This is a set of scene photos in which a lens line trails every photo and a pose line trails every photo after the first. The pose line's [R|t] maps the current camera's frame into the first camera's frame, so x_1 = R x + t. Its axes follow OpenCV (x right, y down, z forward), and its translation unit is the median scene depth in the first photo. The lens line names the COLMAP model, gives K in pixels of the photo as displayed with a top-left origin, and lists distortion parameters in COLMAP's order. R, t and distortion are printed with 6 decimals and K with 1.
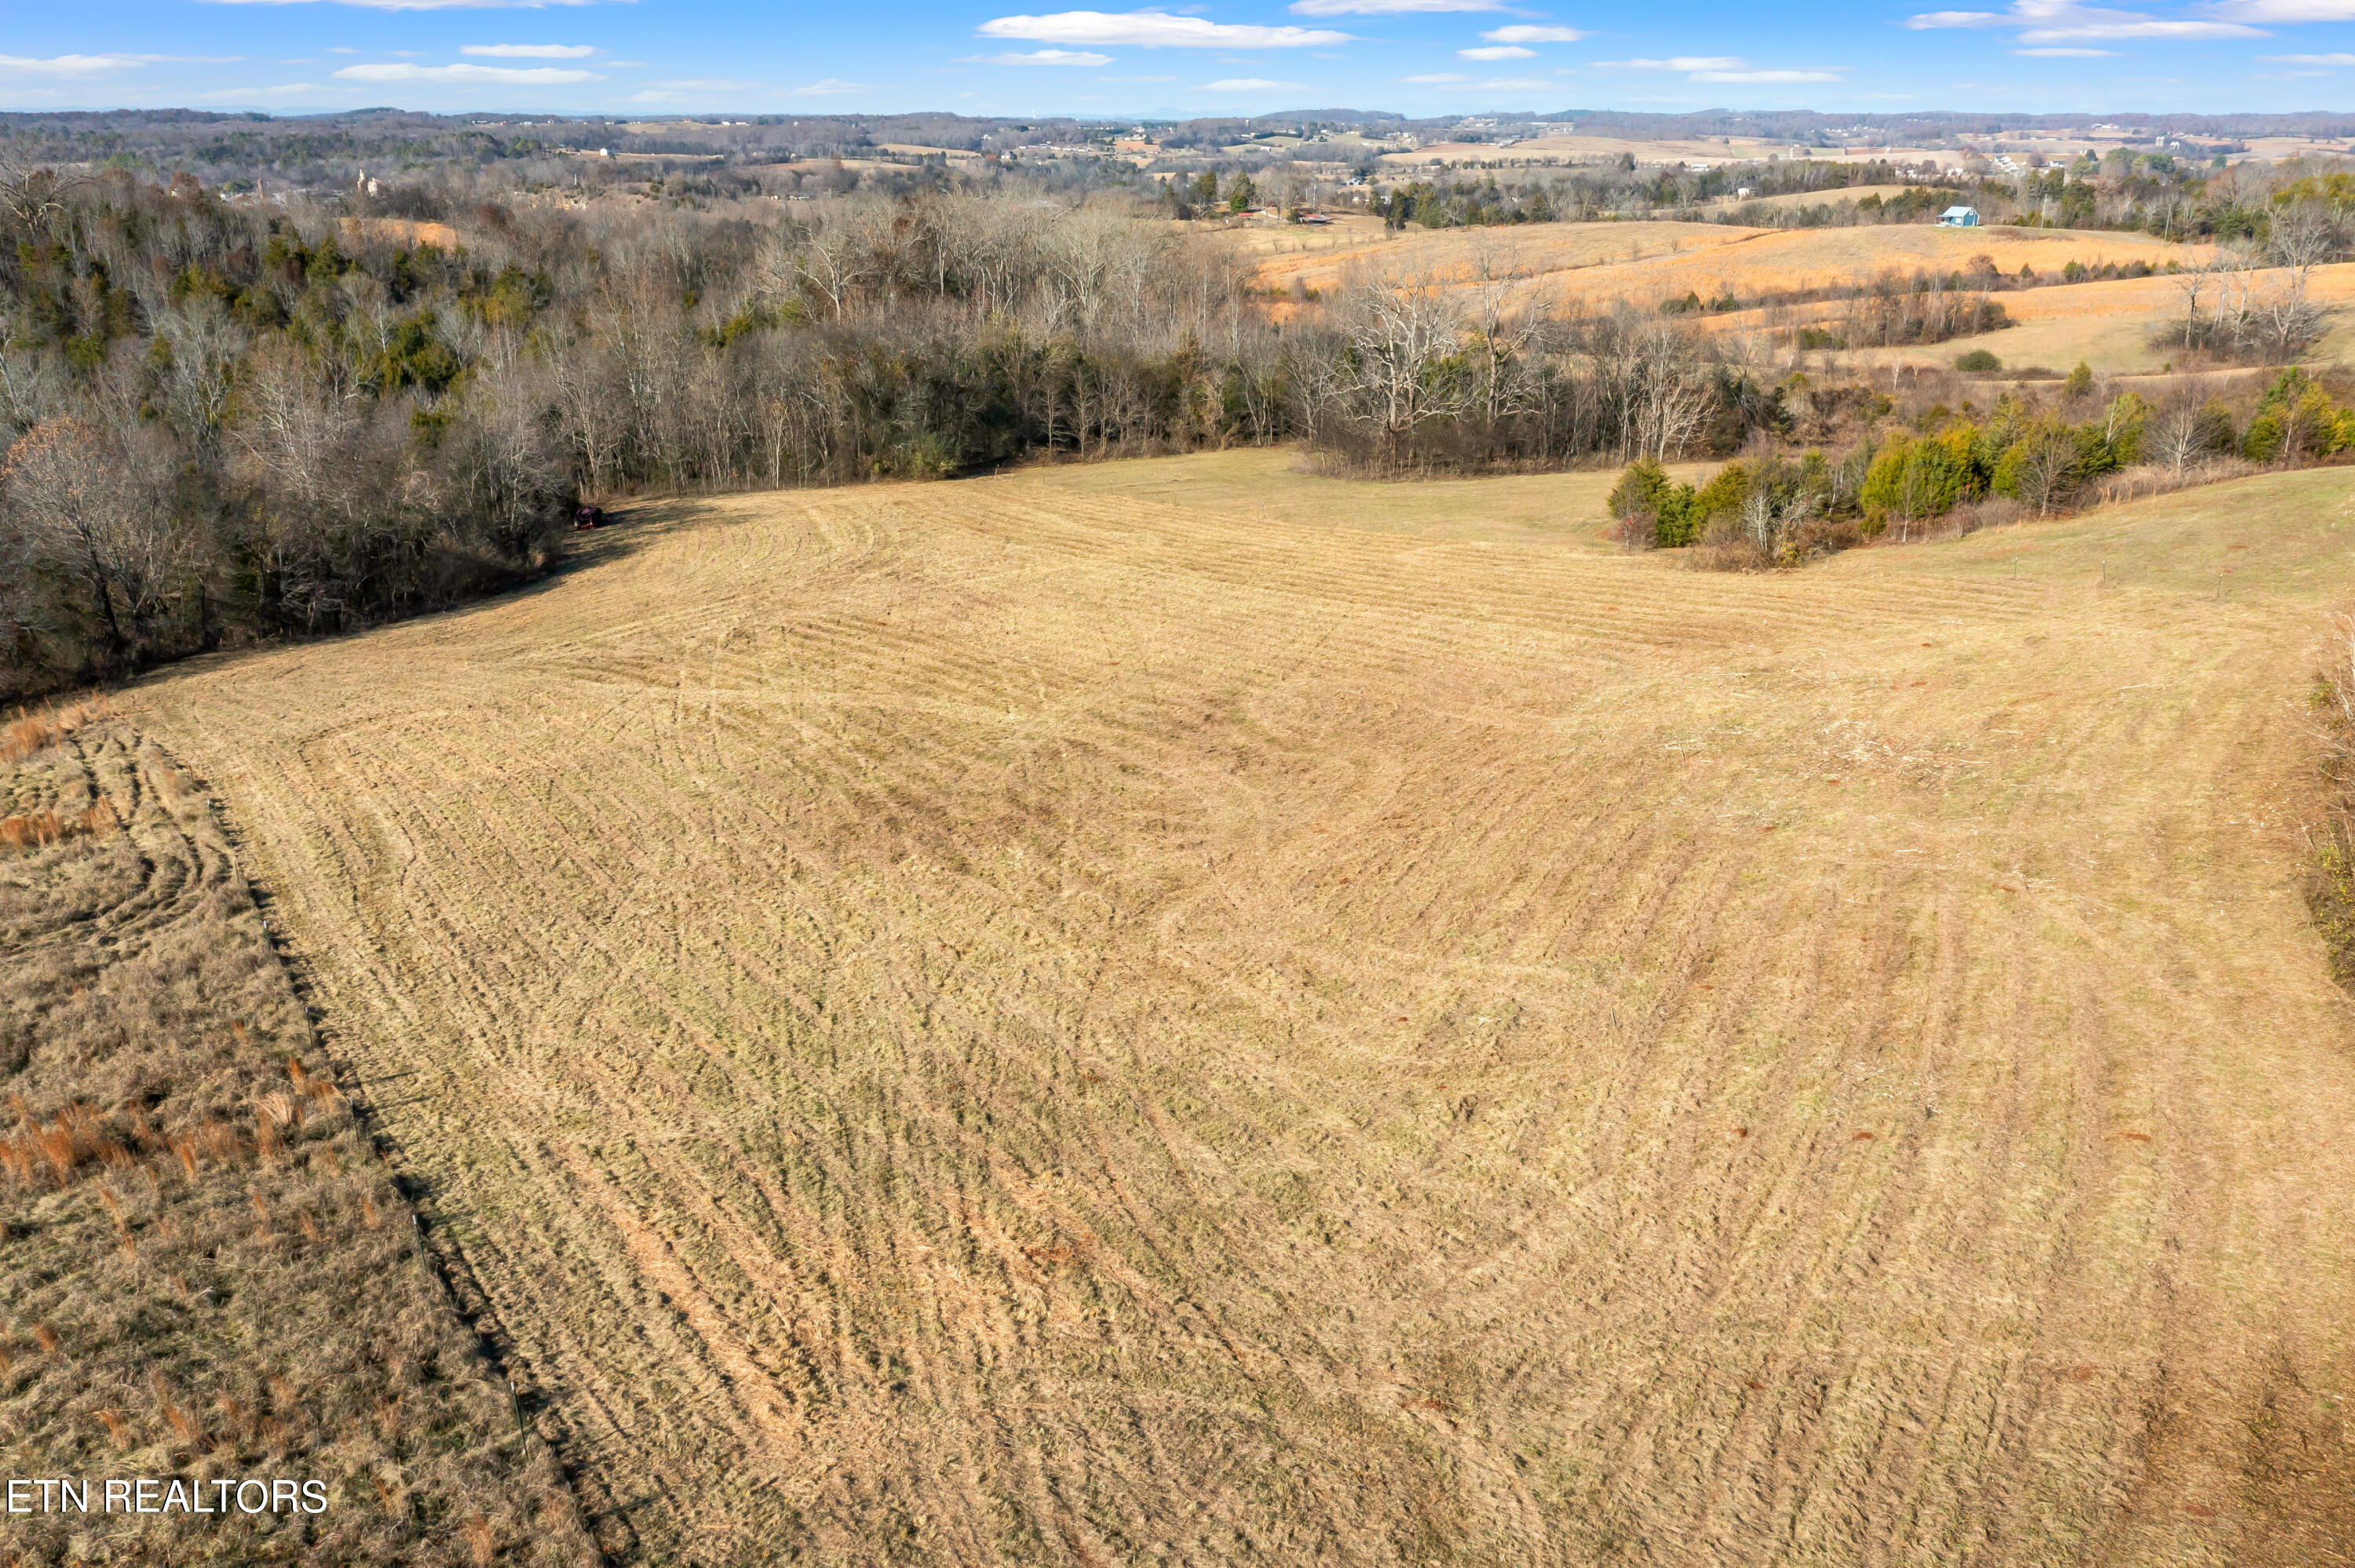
lens RADIAL K [[1857.6, 0, 1178.5], [0, 1857.6, 782.2], [0, 0, 1]] dist [-0.008339, 0.001368]
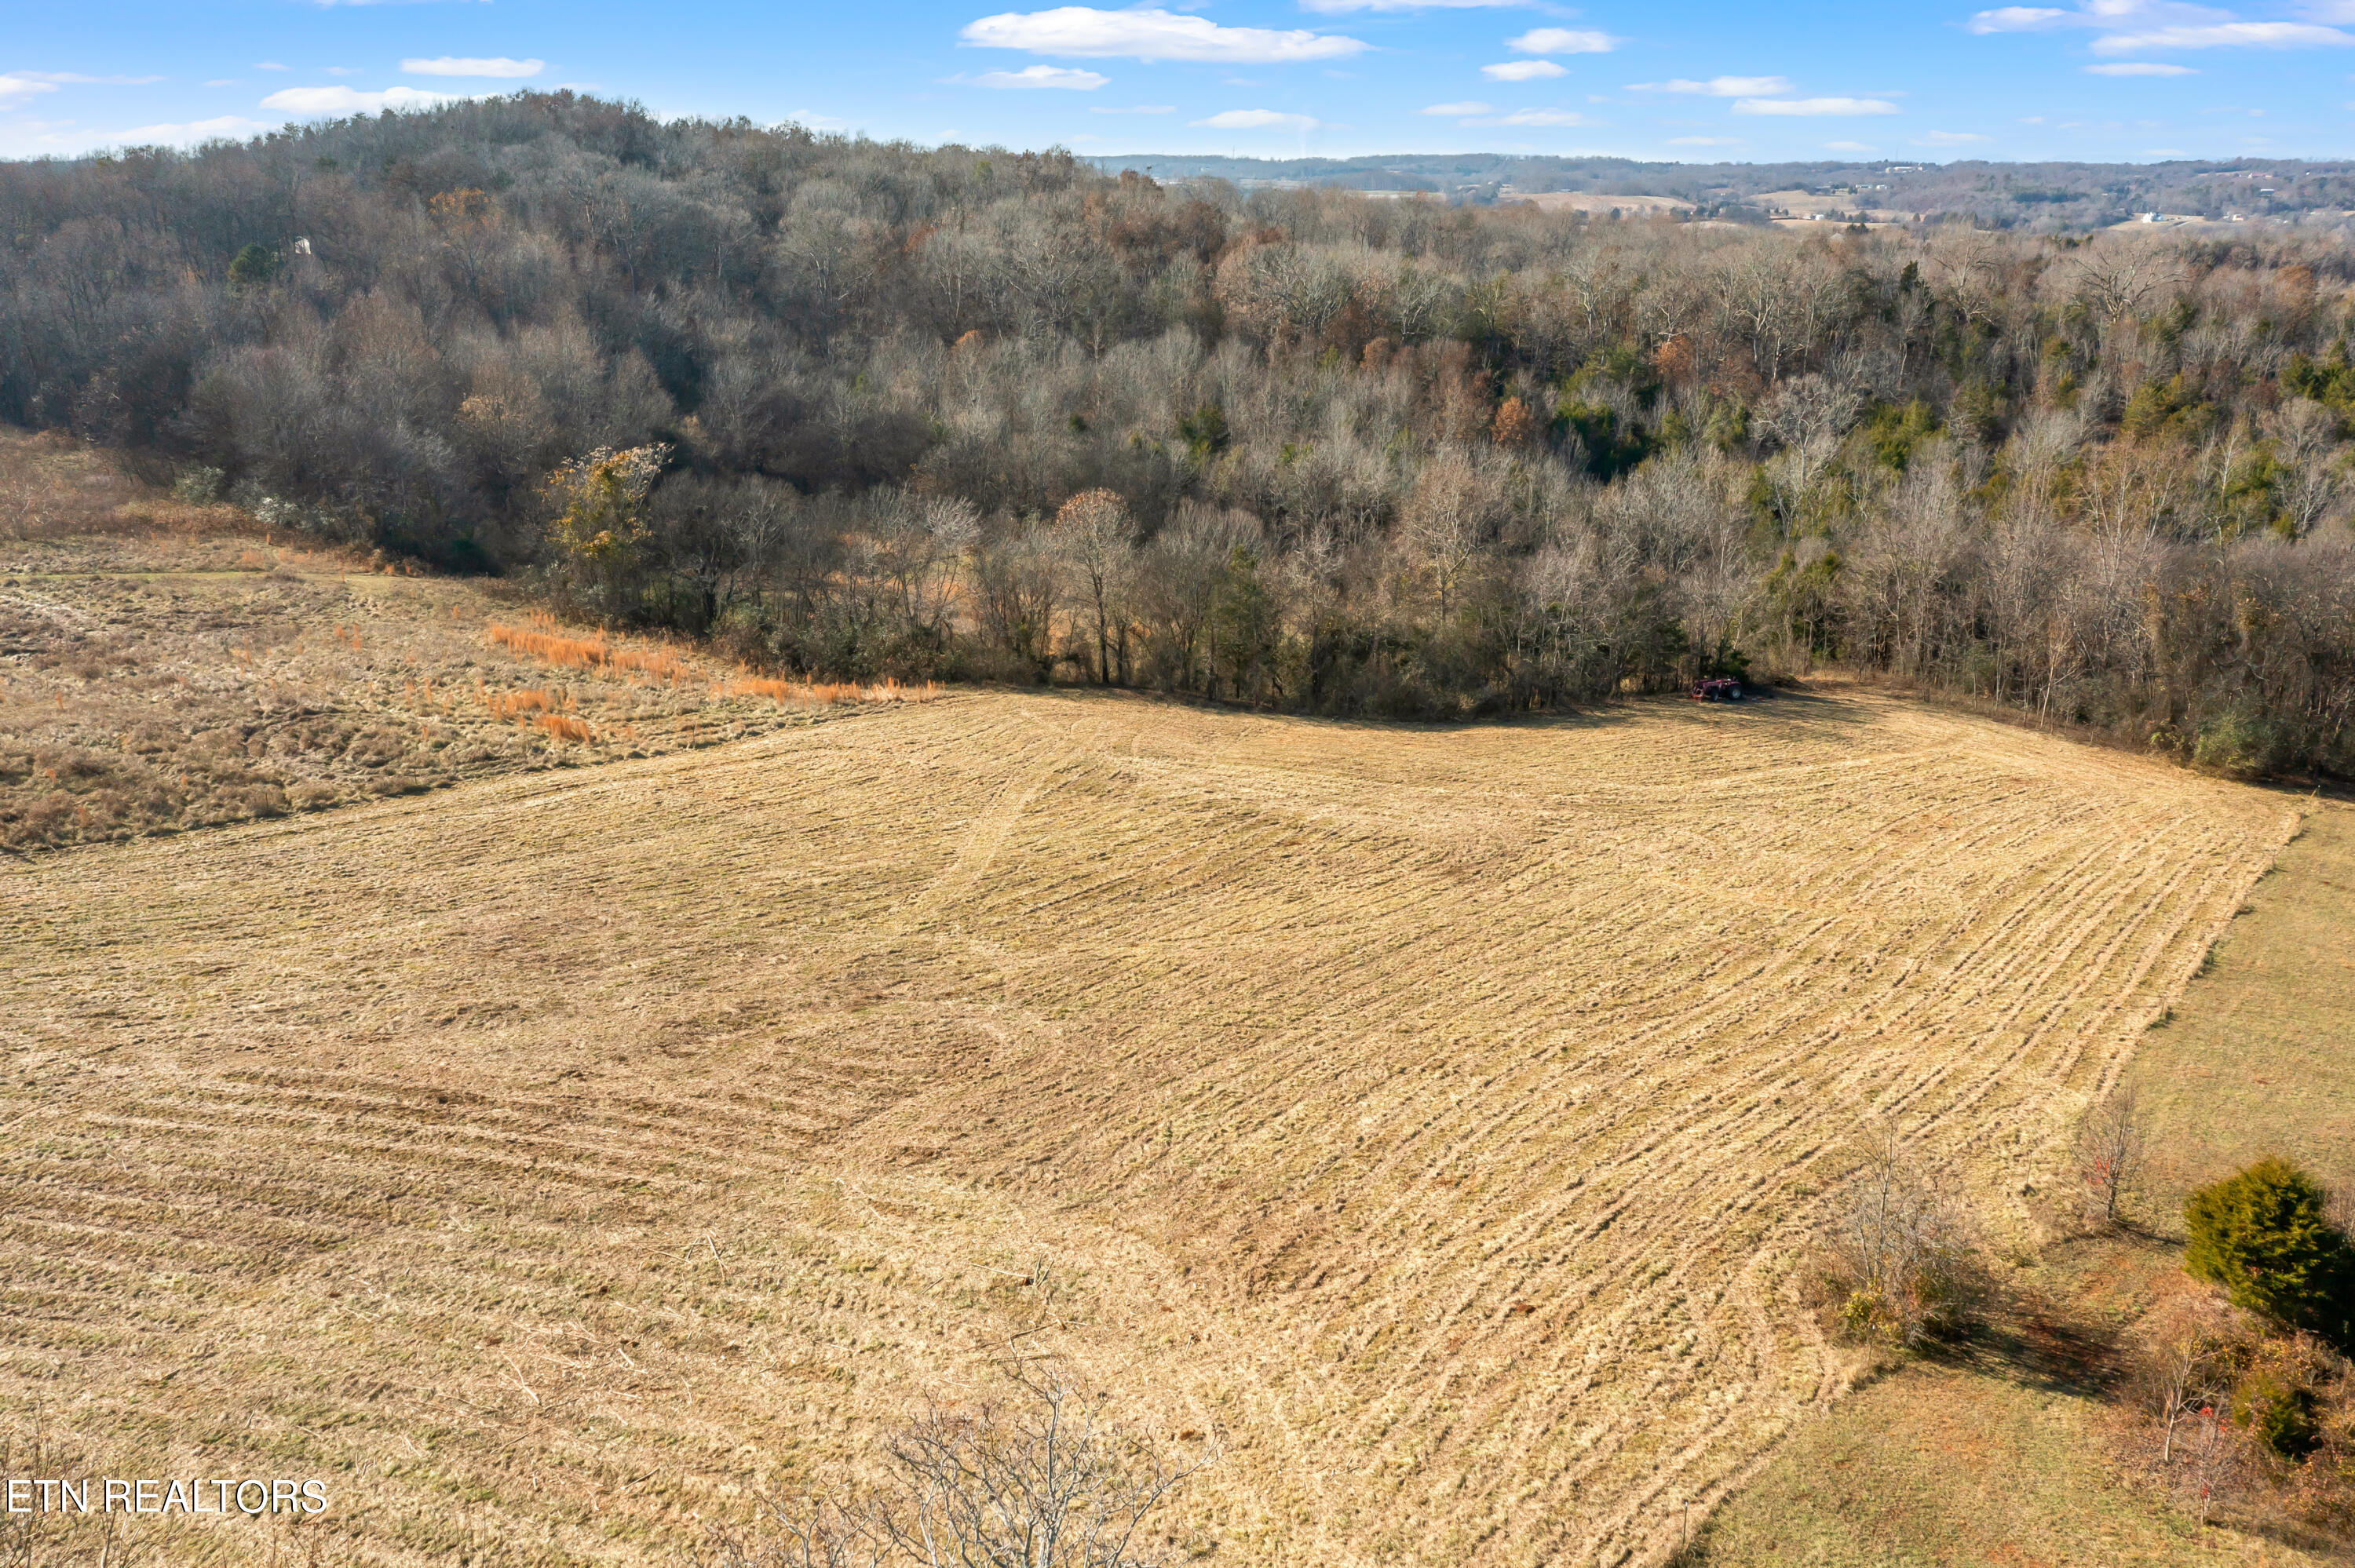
lens RADIAL K [[1849.0, 0, 1173.1], [0, 1849.0, 786.1], [0, 0, 1]] dist [-0.000360, 0.001454]
pose [[0.272538, 0.300933, -0.913872, 0.409754], [-0.320809, 0.923896, 0.208562, -0.175668], [0.907086, 0.236337, 0.348339, 0.374731]]
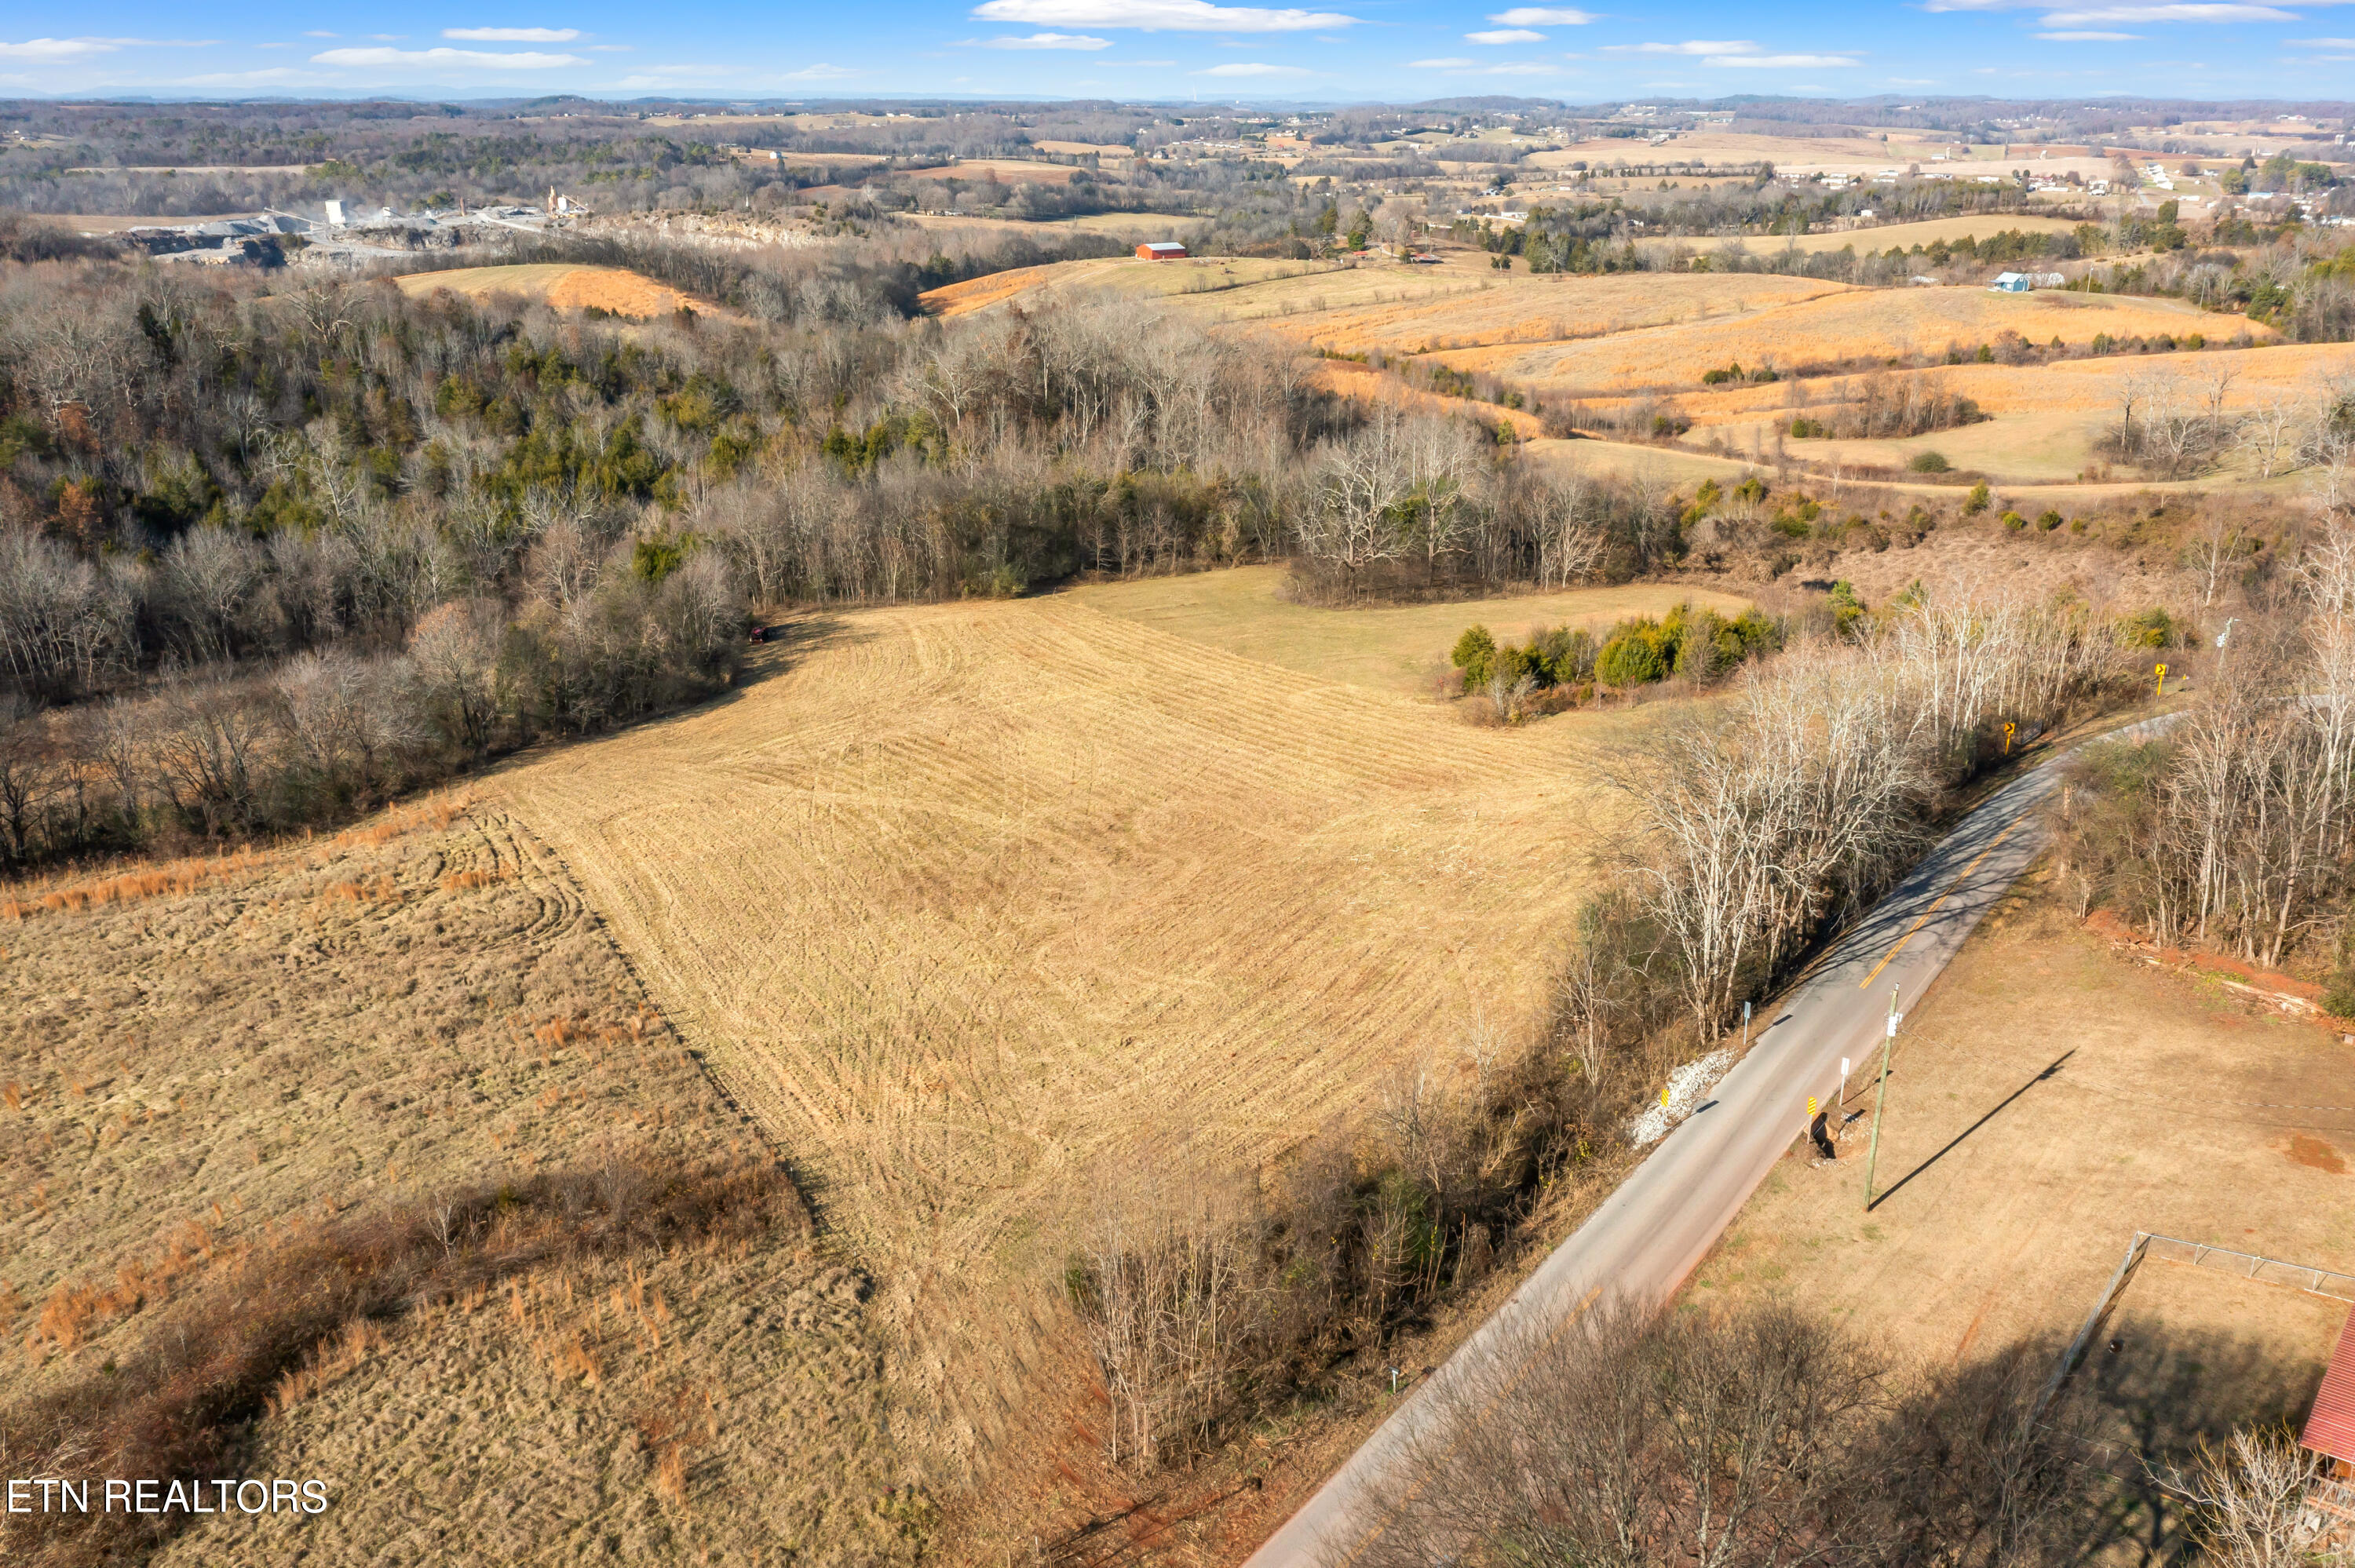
lens RADIAL K [[1864.8, 0, 1176.6], [0, 1864.8, 776.8], [0, 0, 1]] dist [-0.007578, 0.005517]
pose [[0.996508, 0.027578, -0.078817, 0.101180], [-0.026980, 0.999599, 0.008649, -0.046798], [0.079024, -0.006492, 0.996852, -0.347395]]
